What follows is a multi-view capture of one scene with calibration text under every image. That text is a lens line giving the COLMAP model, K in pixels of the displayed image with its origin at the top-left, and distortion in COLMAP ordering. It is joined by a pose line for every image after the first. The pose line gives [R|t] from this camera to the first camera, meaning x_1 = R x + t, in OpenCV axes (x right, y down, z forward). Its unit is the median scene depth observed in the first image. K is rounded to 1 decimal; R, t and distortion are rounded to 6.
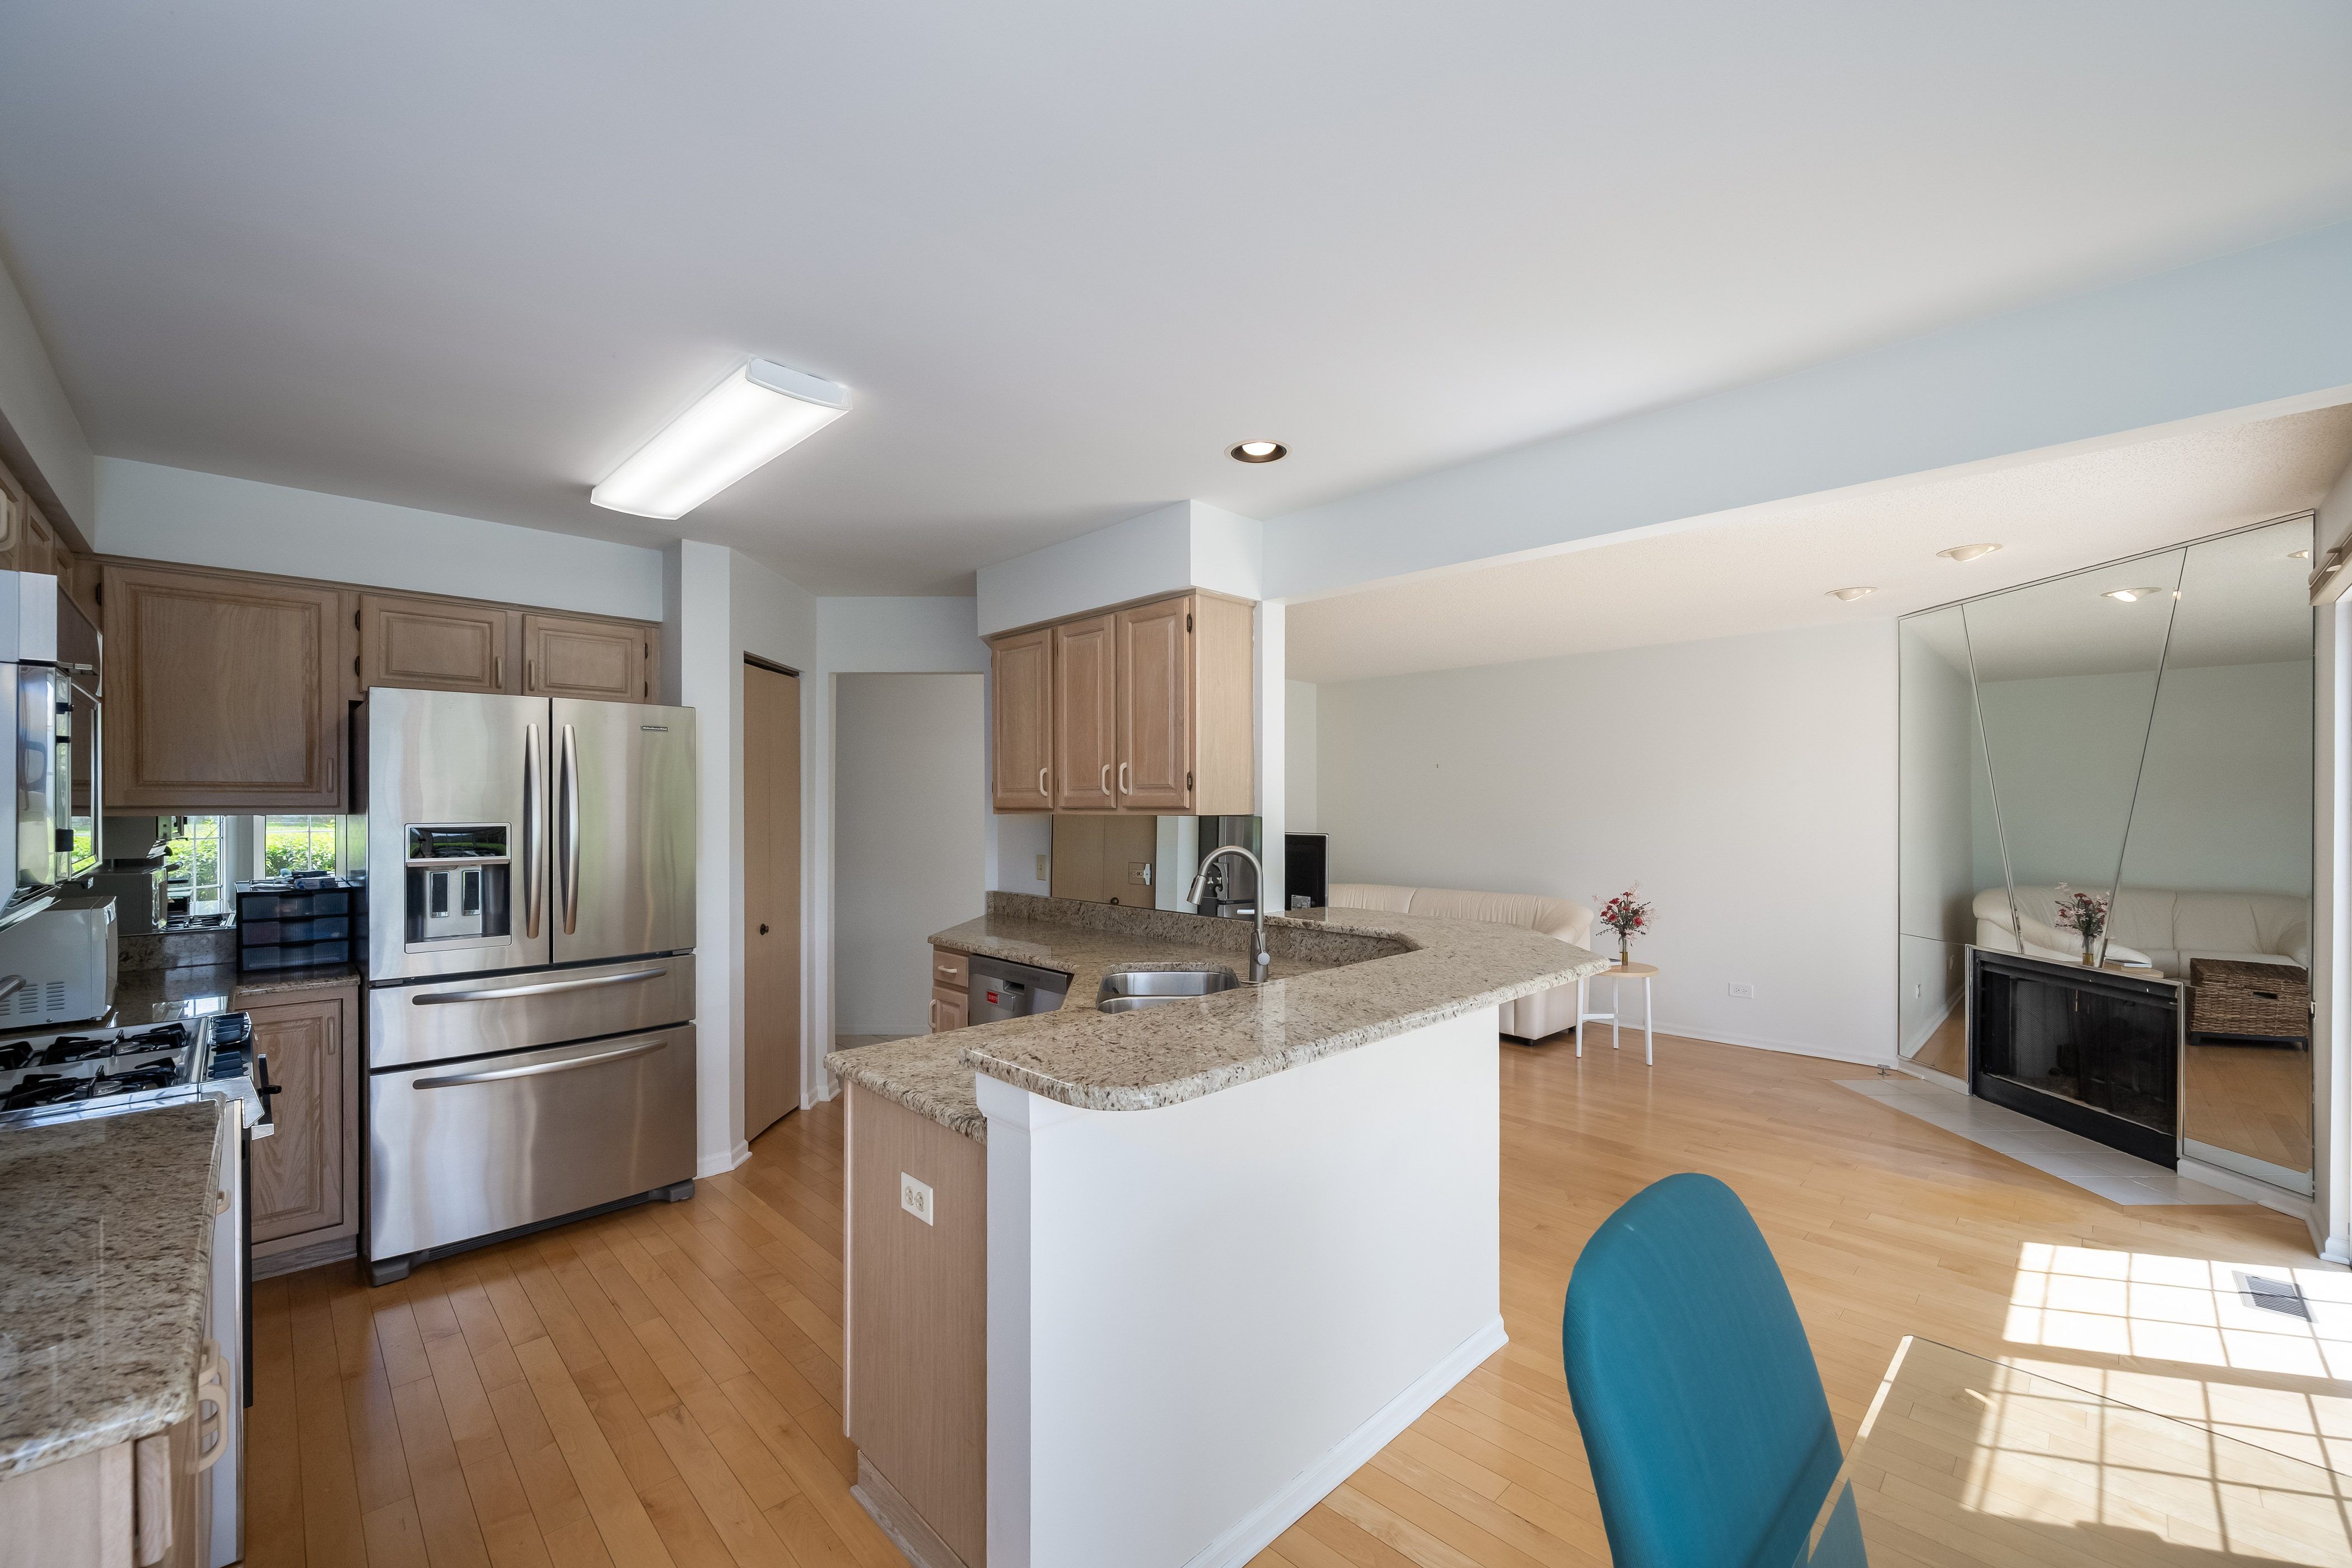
lens RADIAL K [[936.3, 0, 1189.2], [0, 936.3, 805.5], [0, 0, 1]] dist [0.003590, -0.000080]
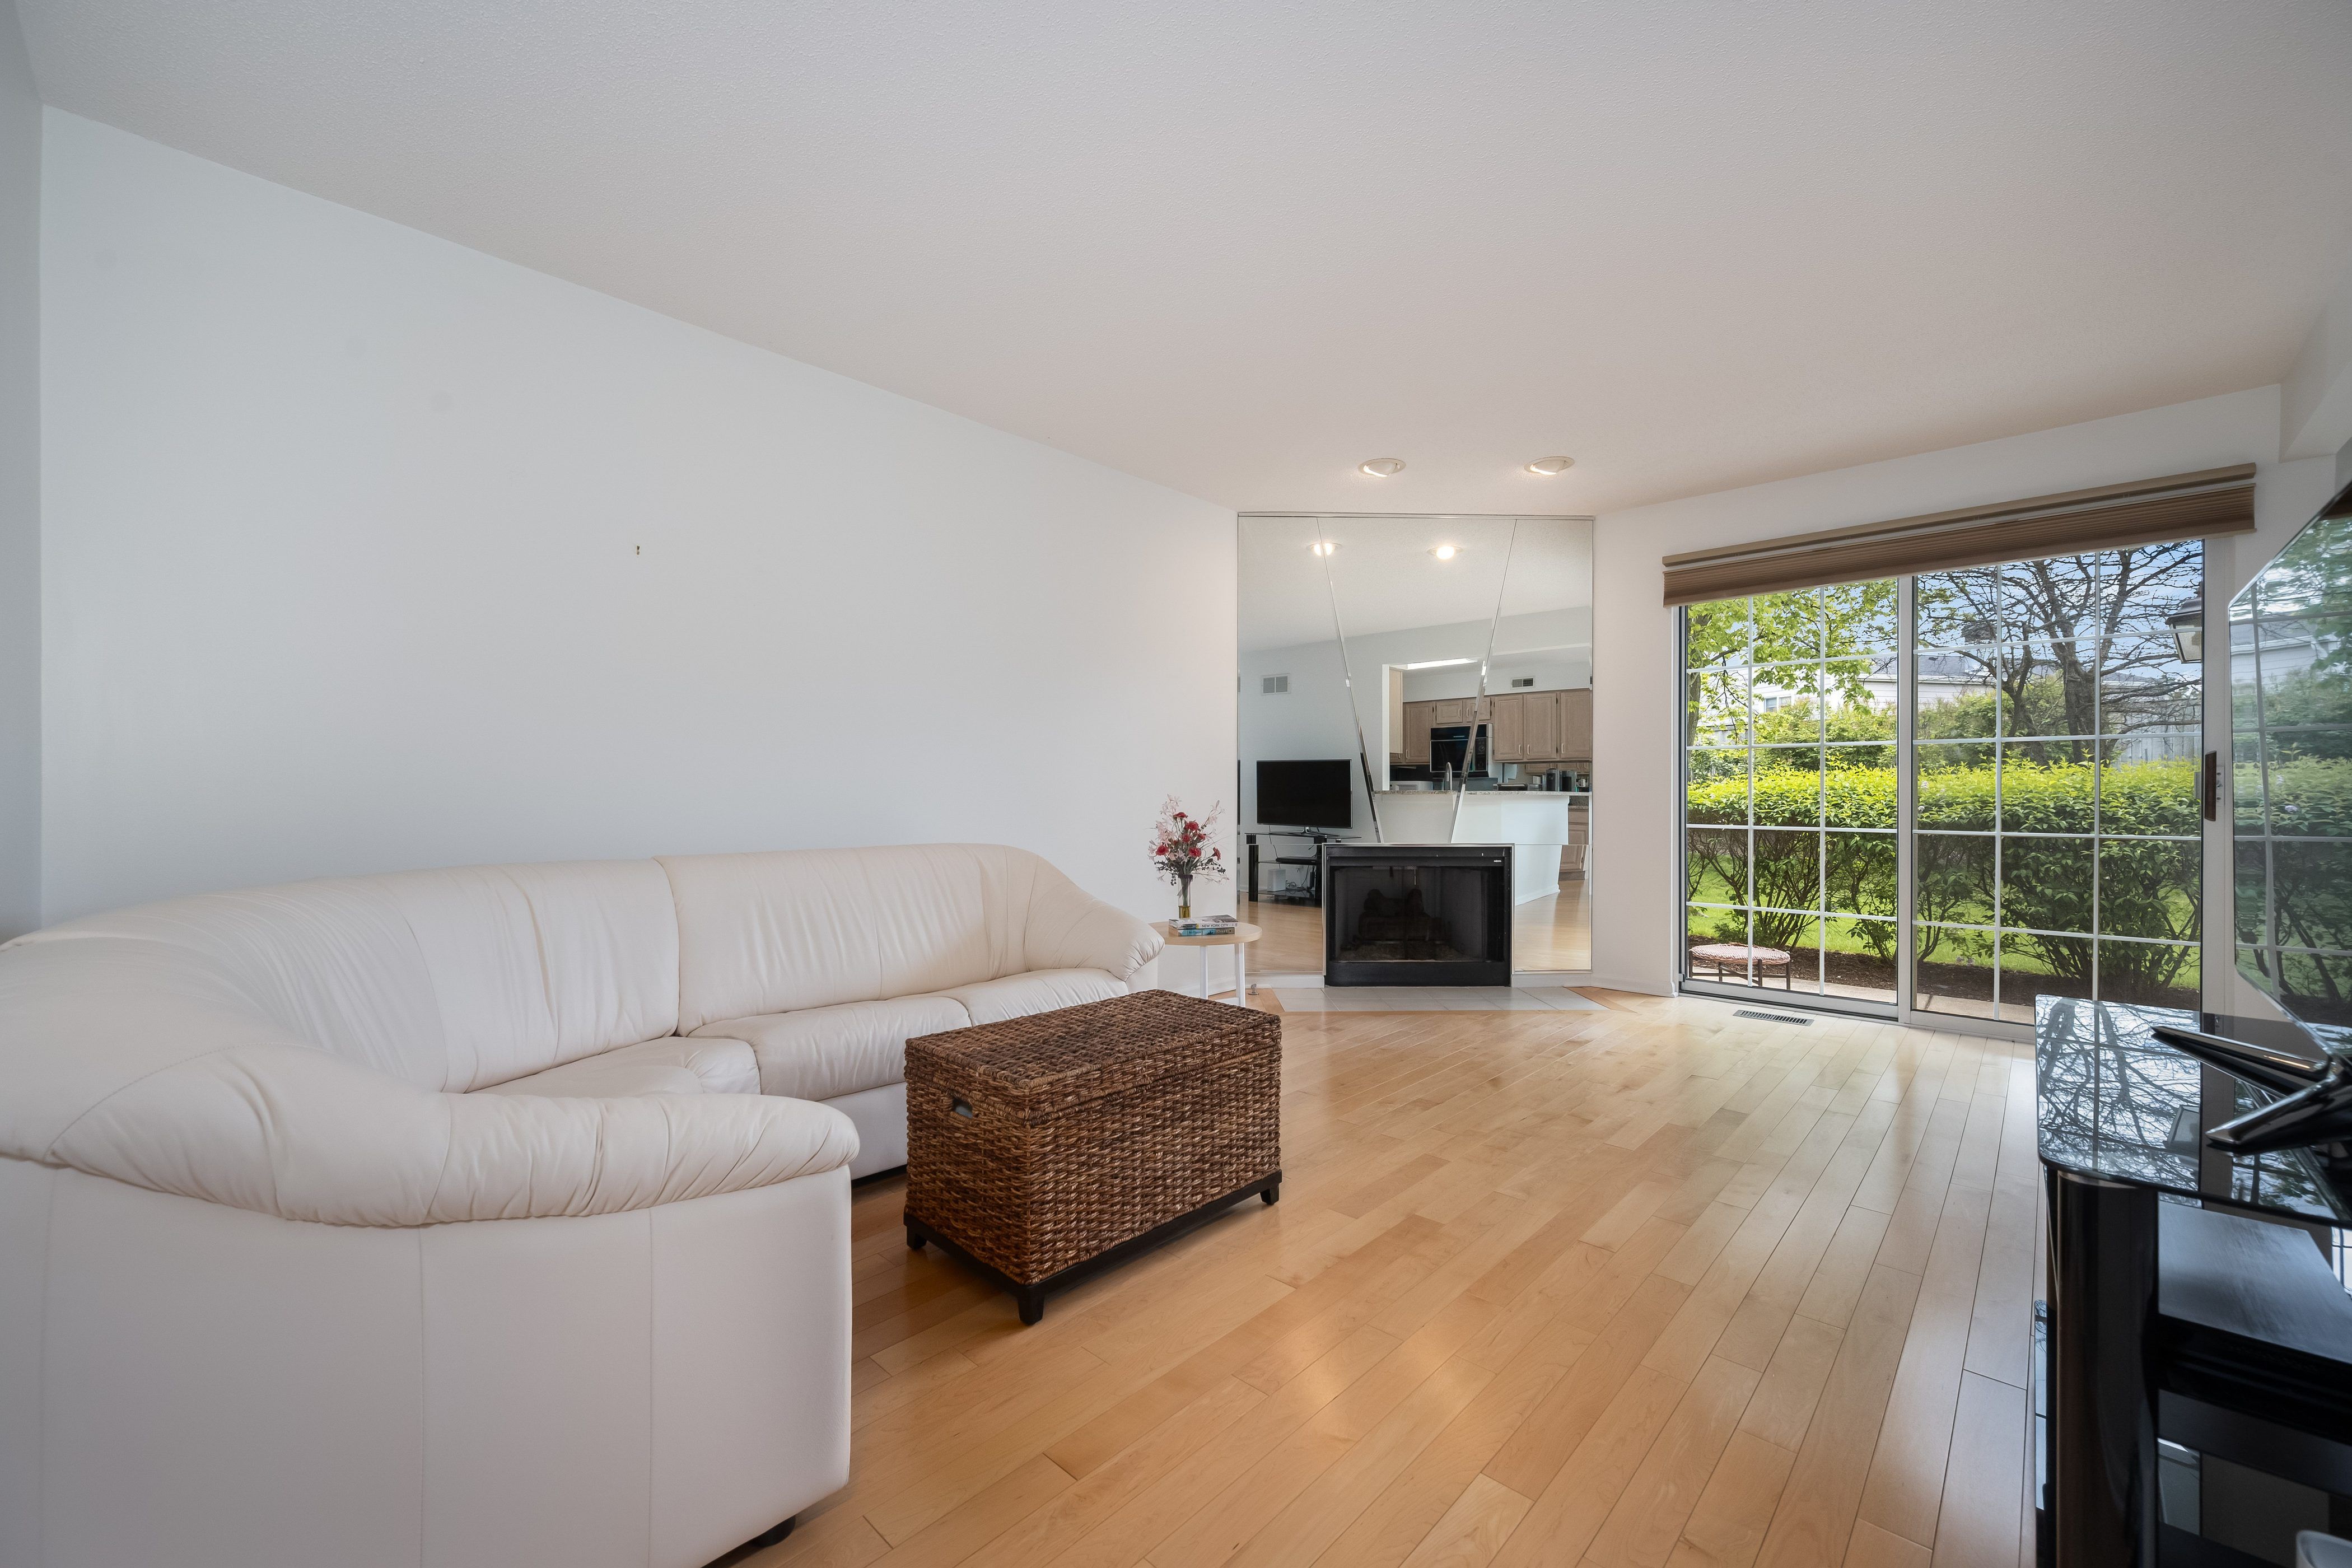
lens RADIAL K [[936.3, 0, 1173.8], [0, 936.3, 788.2], [0, 0, 1]] dist [0.003590, -0.000080]
pose [[-0.028939, 0.004425, 0.999571, -0.208675], [-0.002514, 0.999987, -0.004500, 0.093532], [-0.999578, -0.002643, -0.028927, 1.208306]]
